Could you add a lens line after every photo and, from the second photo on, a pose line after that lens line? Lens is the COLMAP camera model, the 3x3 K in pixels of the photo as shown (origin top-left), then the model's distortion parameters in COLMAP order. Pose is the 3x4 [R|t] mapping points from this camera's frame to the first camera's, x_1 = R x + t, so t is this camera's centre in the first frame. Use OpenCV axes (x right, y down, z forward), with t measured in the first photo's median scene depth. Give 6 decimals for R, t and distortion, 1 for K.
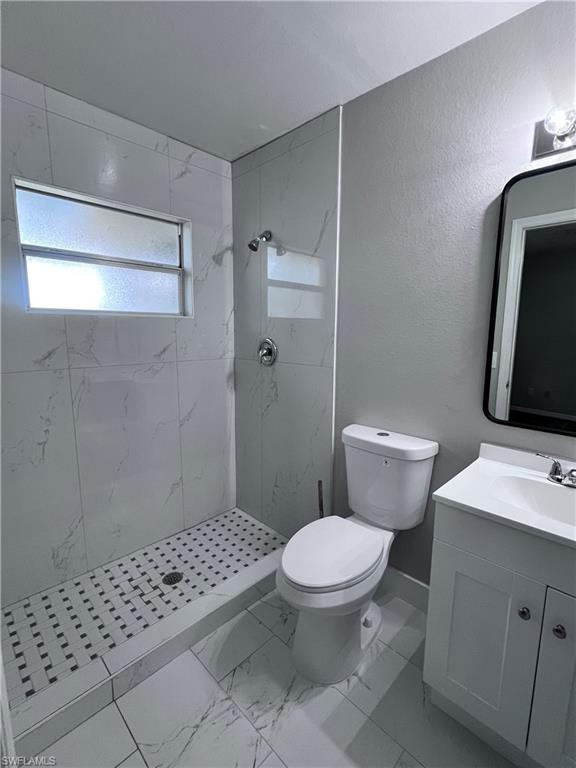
lens RADIAL K [[354.8, 0, 290.0], [0, 354.8, 384.3], [0, 0, 1]] dist [-0.005563, 0.001224]
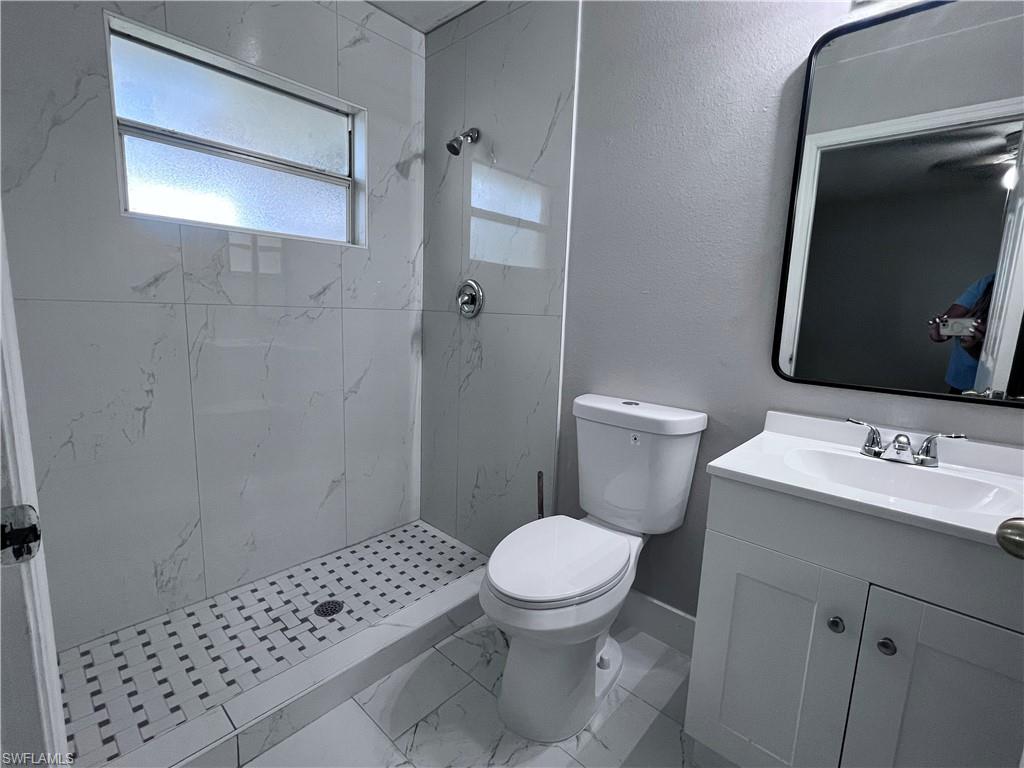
lens RADIAL K [[473.0, 0, 511.6], [0, 473.0, 384.3], [0, 0, 1]] dist [-0.005563, 0.001224]
pose [[0.998786, 0.024417, 0.042789, -0.019835], [-0.024625, 0.999687, 0.004336, 0.097024], [-0.042670, -0.005385, 0.999075, 0.047739]]
